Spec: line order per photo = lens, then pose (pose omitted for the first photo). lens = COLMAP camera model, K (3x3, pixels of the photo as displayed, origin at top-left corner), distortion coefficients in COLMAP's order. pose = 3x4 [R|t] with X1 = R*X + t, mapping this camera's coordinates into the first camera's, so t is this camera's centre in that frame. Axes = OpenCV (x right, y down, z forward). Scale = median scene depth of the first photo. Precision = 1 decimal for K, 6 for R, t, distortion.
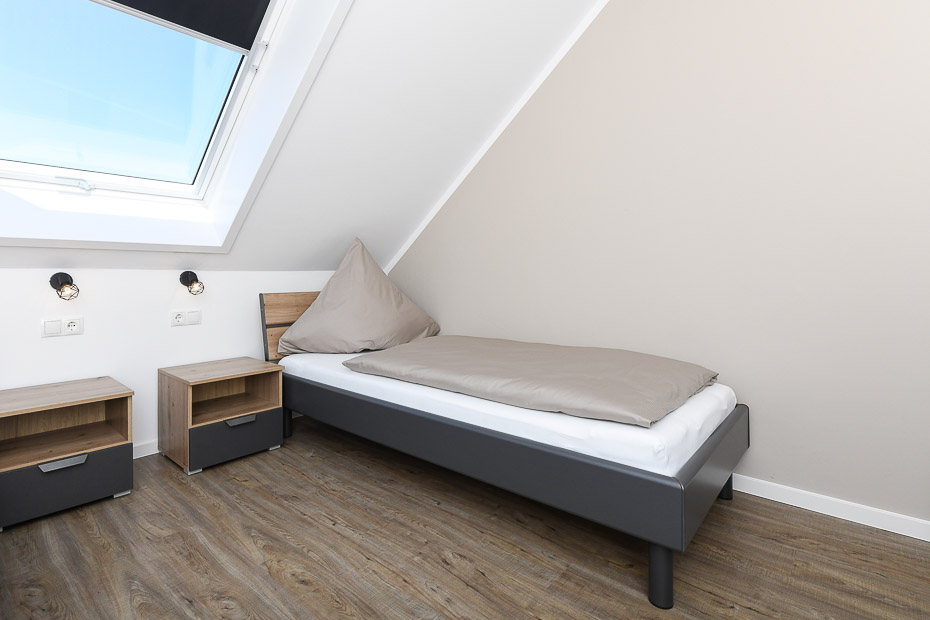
lens RADIAL K [[440.4, 0, 446.0], [0, 440.4, 278.4], [0, 0, 1]] dist [0.005132, -0.002838]
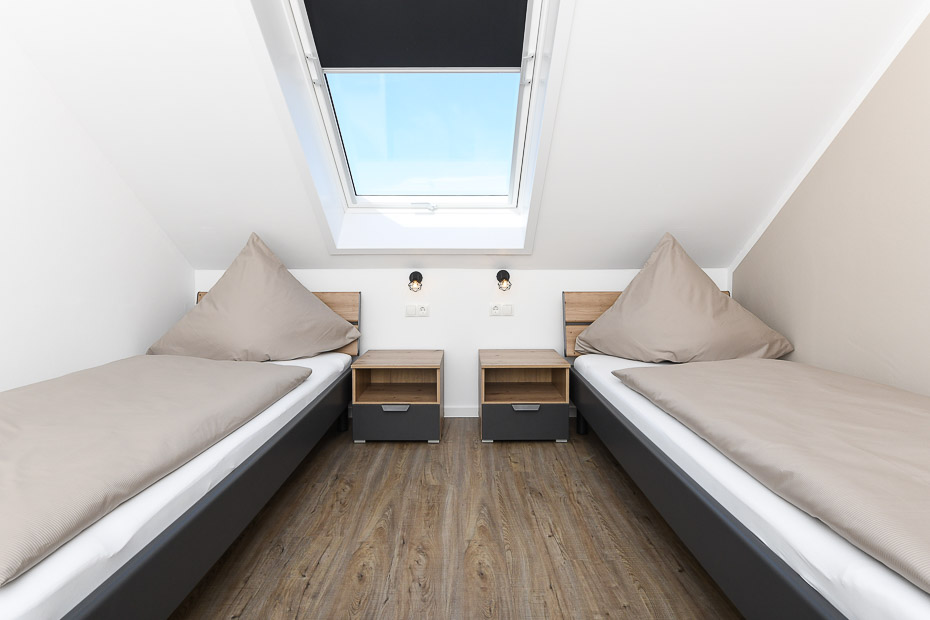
lens RADIAL K [[440.4, 0, 488.9], [0, 440.4, 278.3], [0, 0, 1]] dist [0.005132, -0.002838]
pose [[0.695432, 0.025138, -0.718152, 0.285388], [-0.013026, 0.999665, 0.022379, -0.025581], [0.718474, -0.006208, 0.695526, 0.196225]]
